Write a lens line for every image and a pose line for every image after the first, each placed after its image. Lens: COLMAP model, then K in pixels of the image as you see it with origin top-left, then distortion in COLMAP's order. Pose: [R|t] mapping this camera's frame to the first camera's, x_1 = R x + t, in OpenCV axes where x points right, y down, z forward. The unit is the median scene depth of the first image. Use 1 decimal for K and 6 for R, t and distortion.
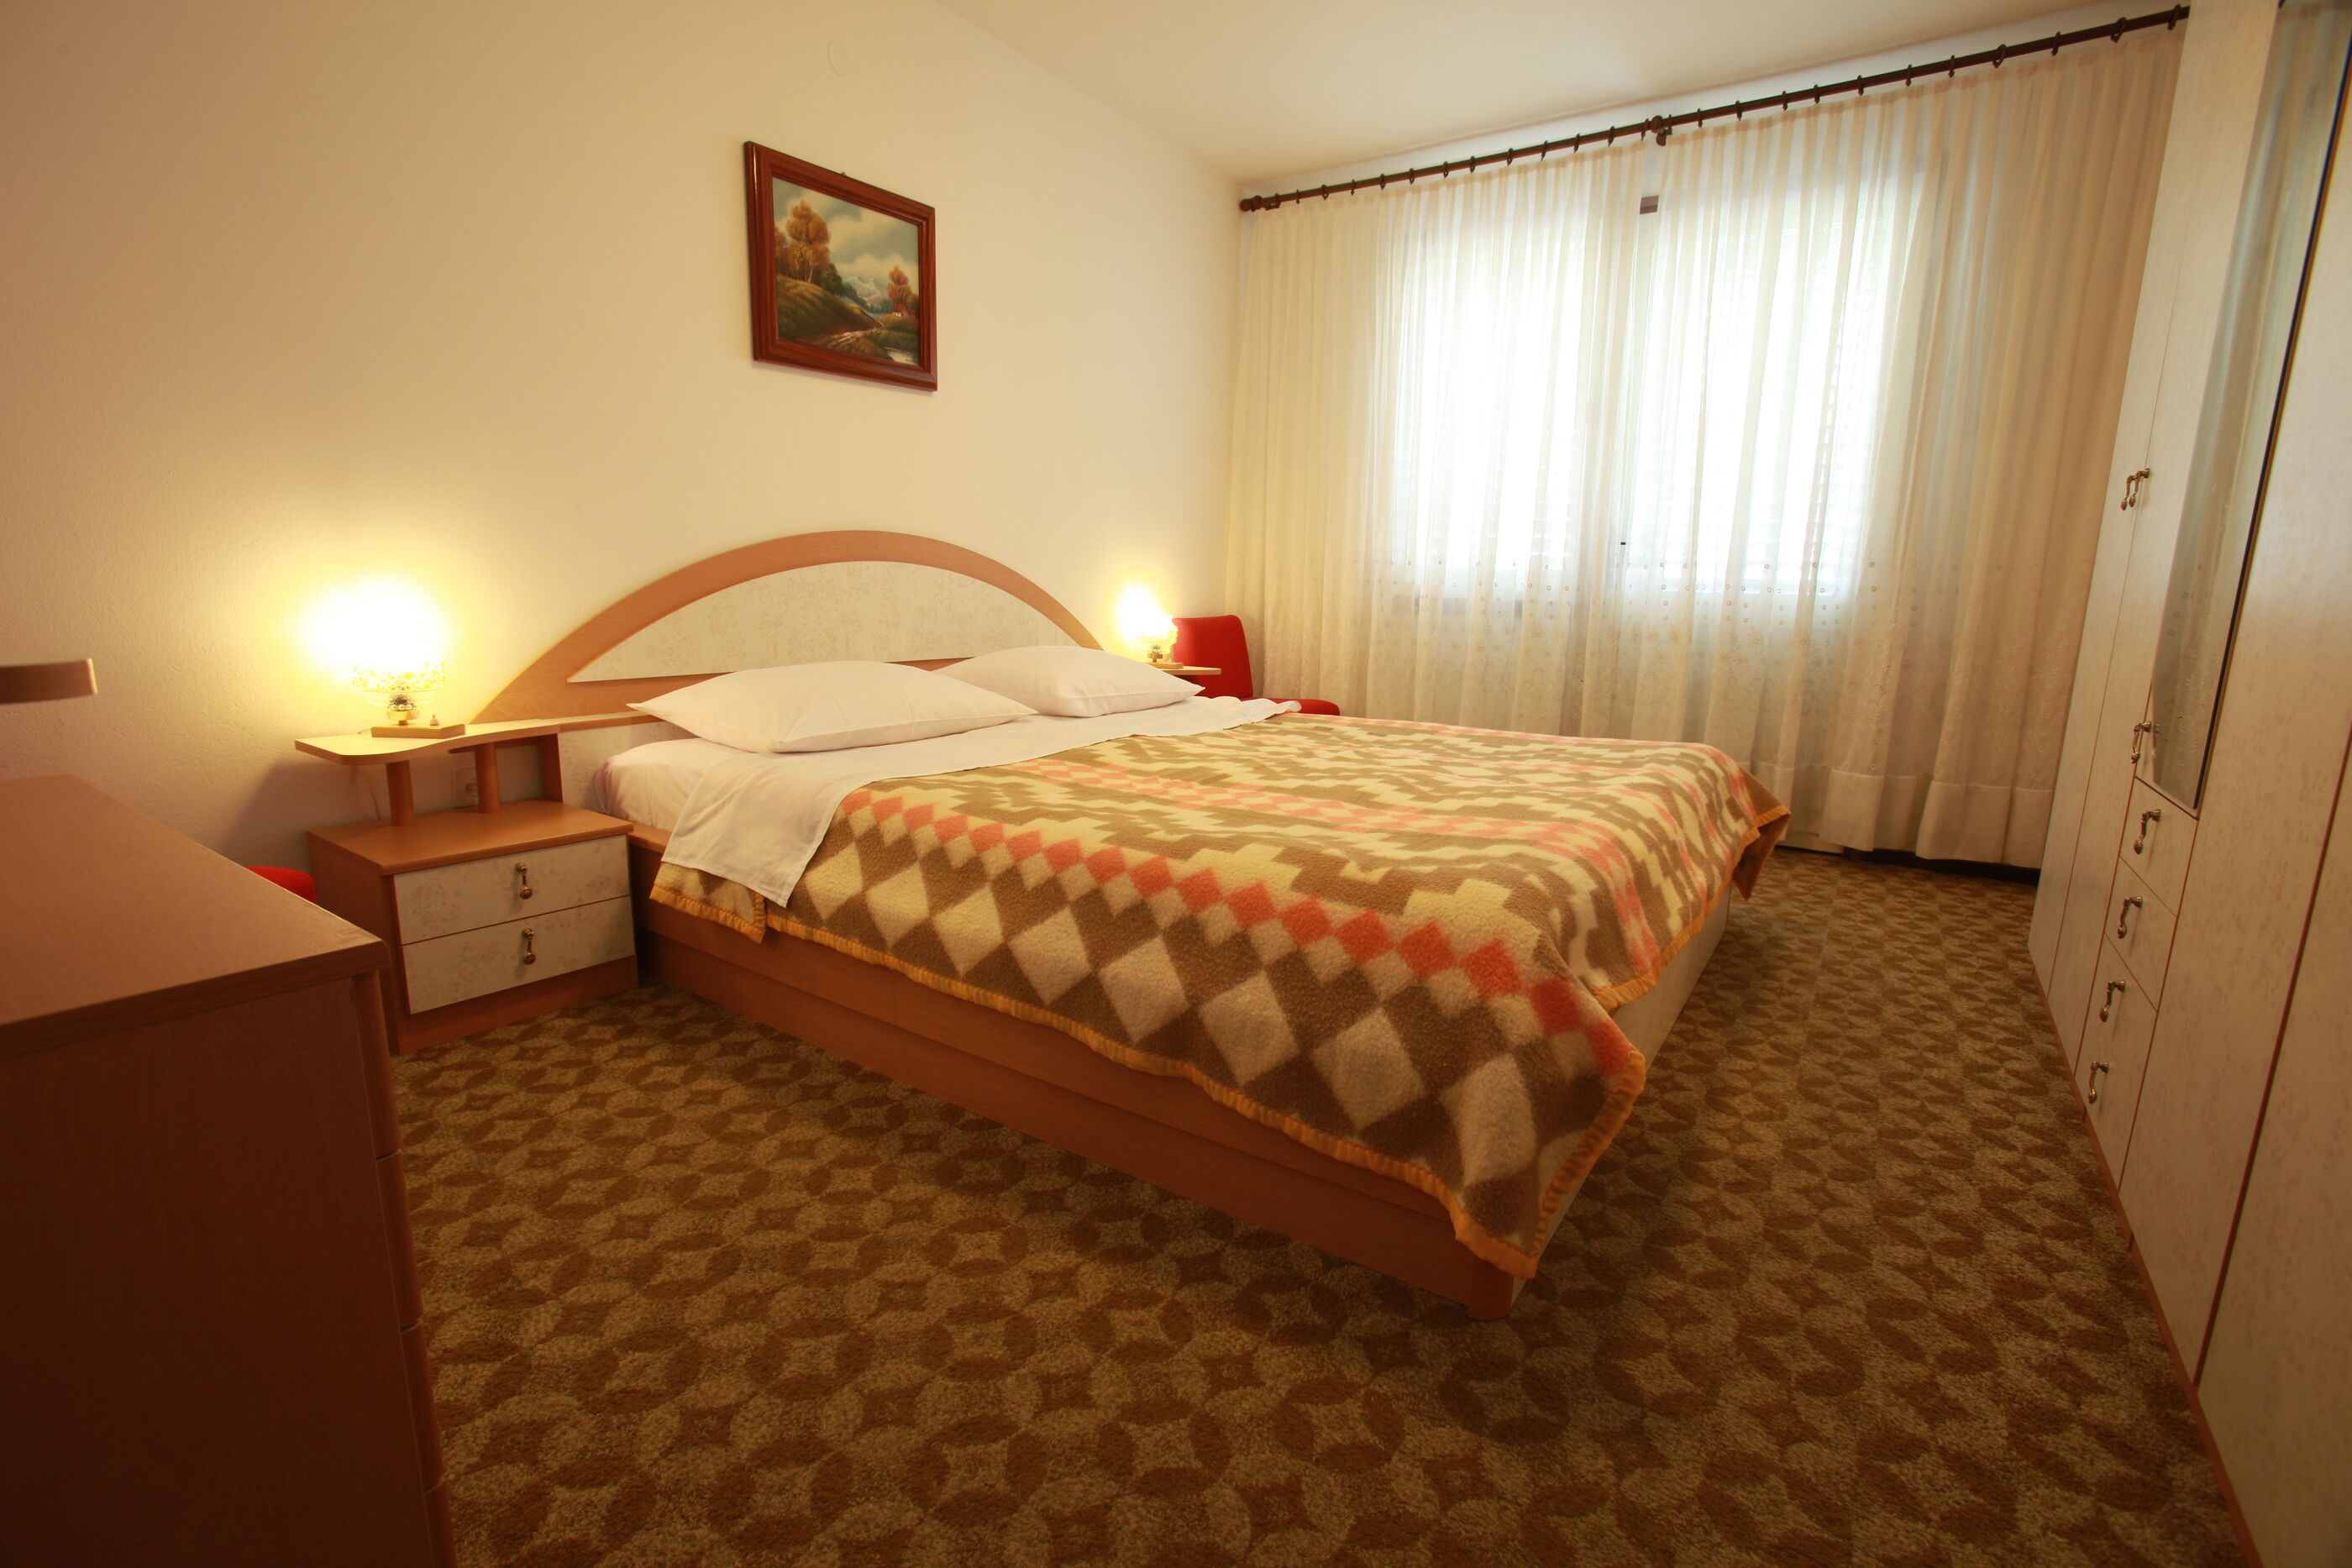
lens RADIAL K [[1070.3, 0, 1154.5], [0, 1070.3, 788.1], [0, 0, 1]] dist [-0.082761, 0.035441]
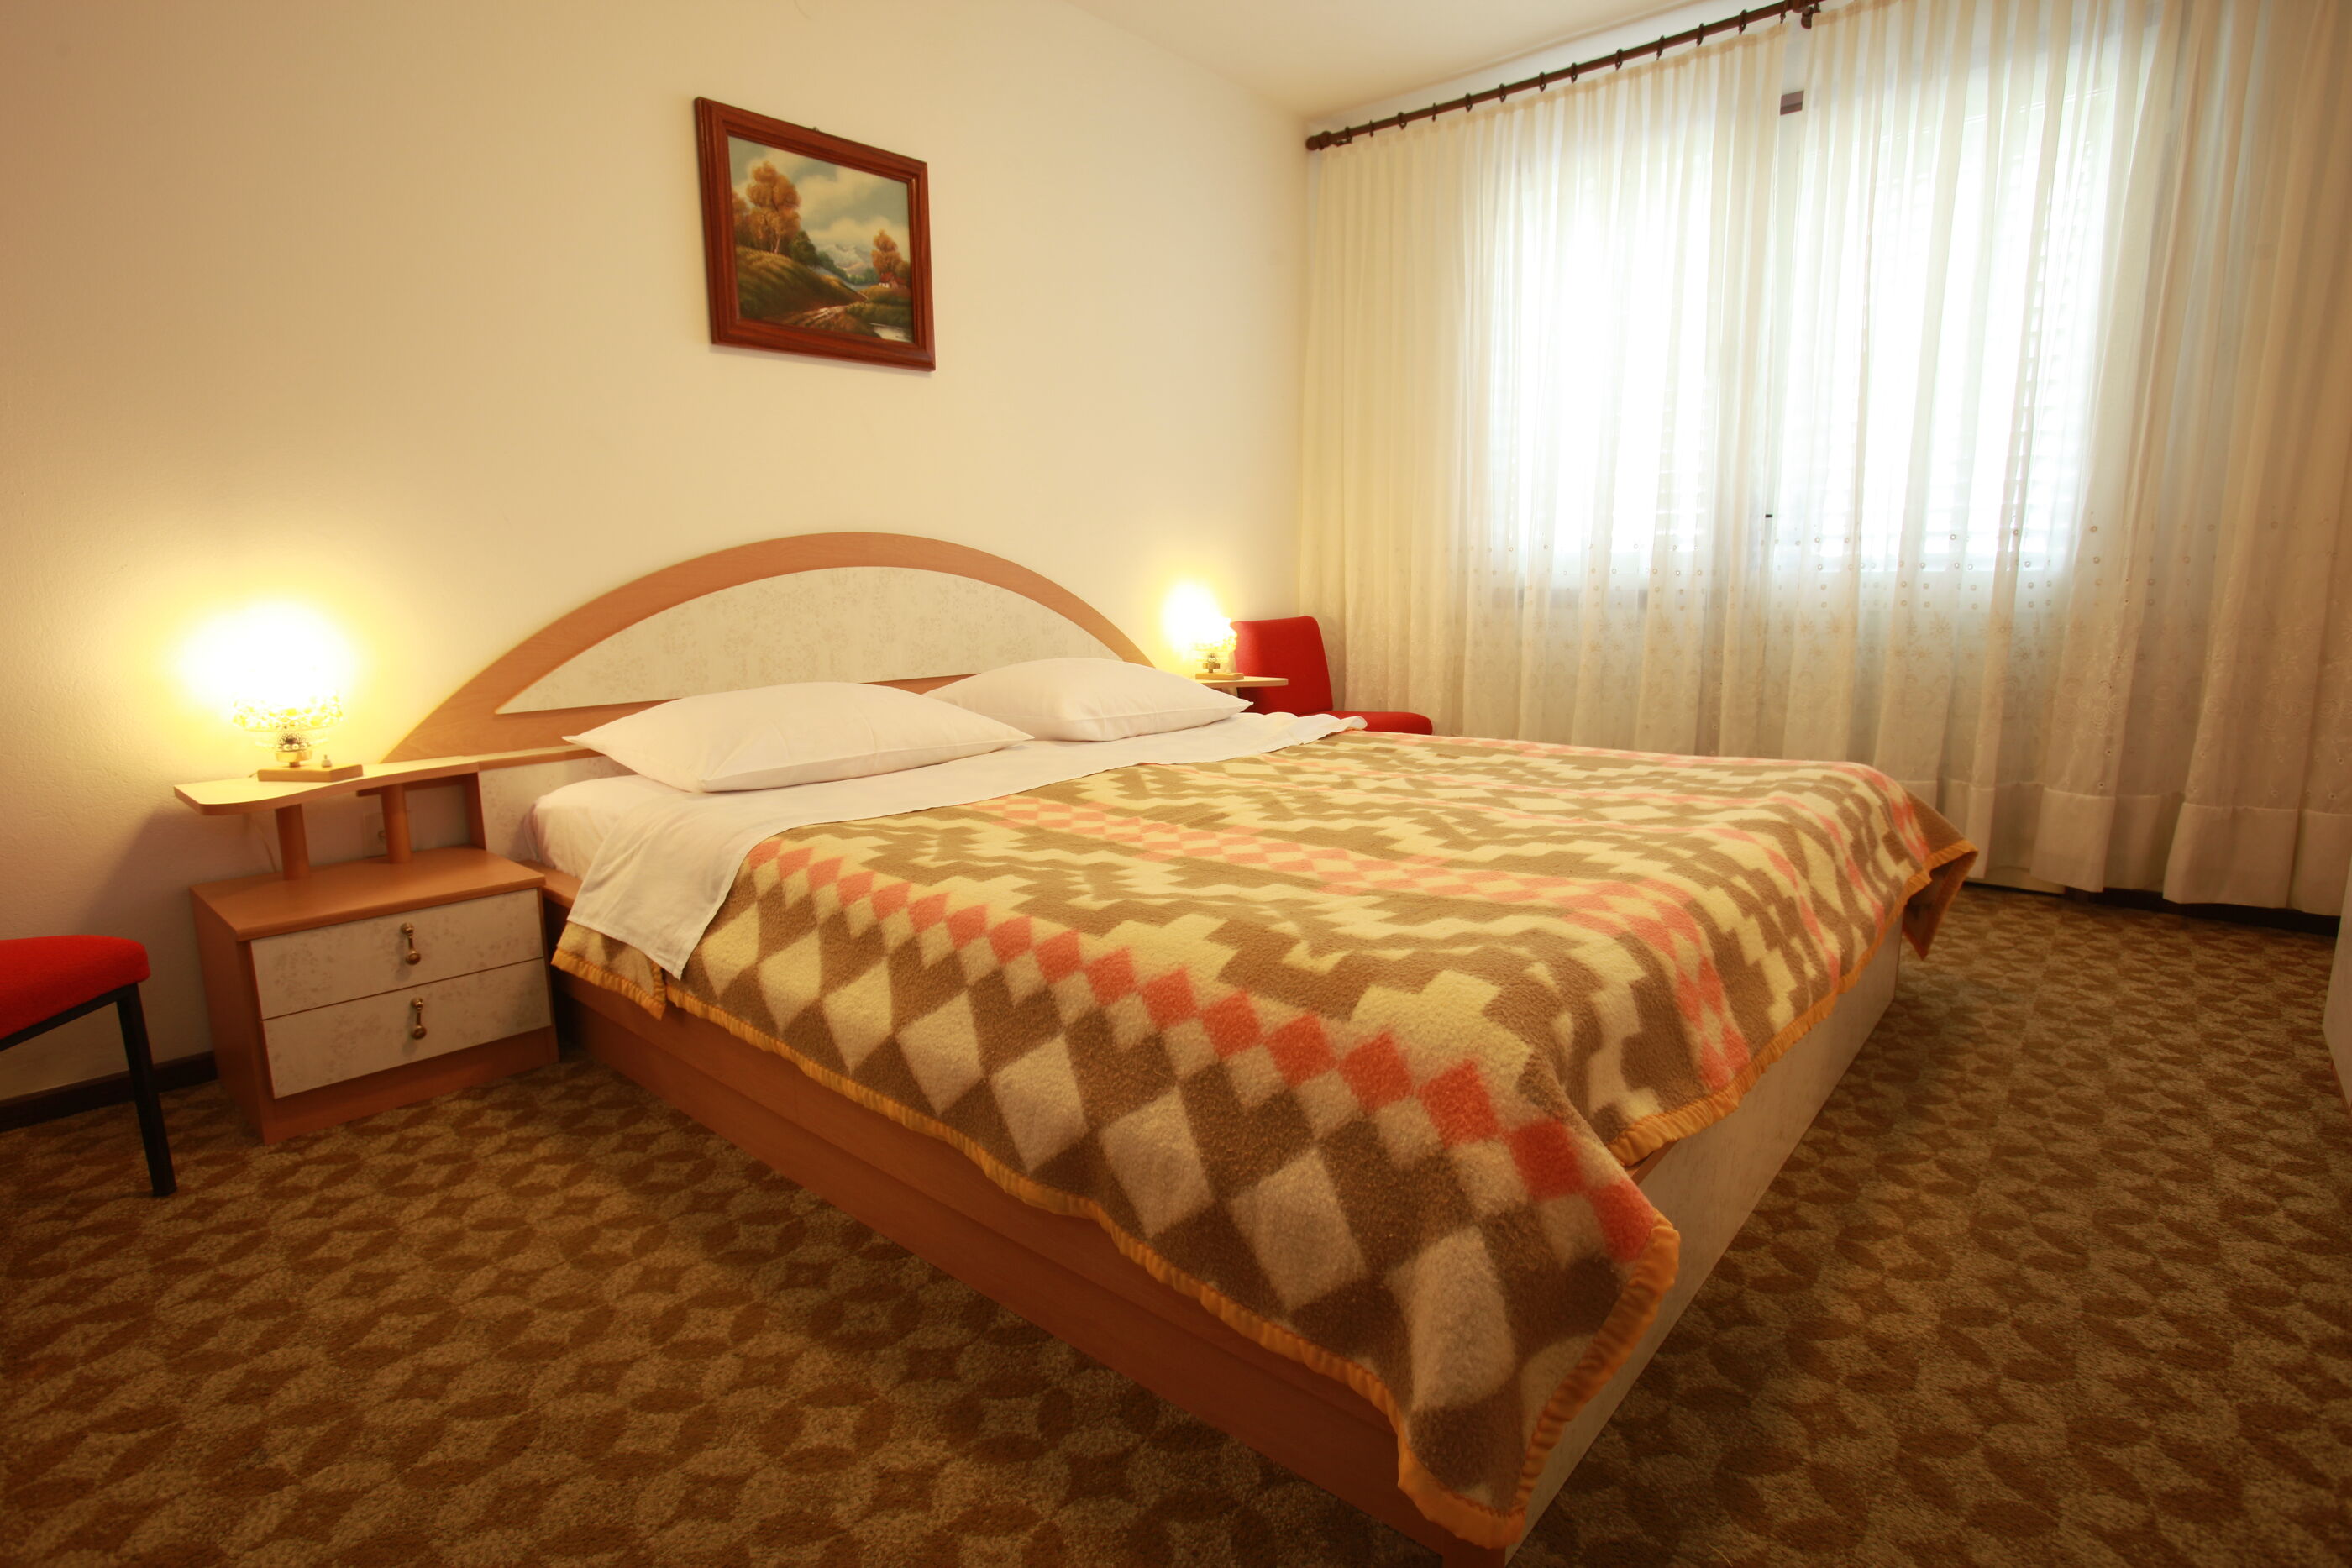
lens RADIAL K [[1166.0, 0, 1156.9], [0, 1166.0, 785.8], [0, 0, 1]] dist [-0.068621, 0.028768]
pose [[0.993876, -0.012394, -0.109801, 0.123535], [0.010452, 0.999779, -0.018239, -0.019849], [0.110002, 0.016980, 0.993786, 0.117238]]
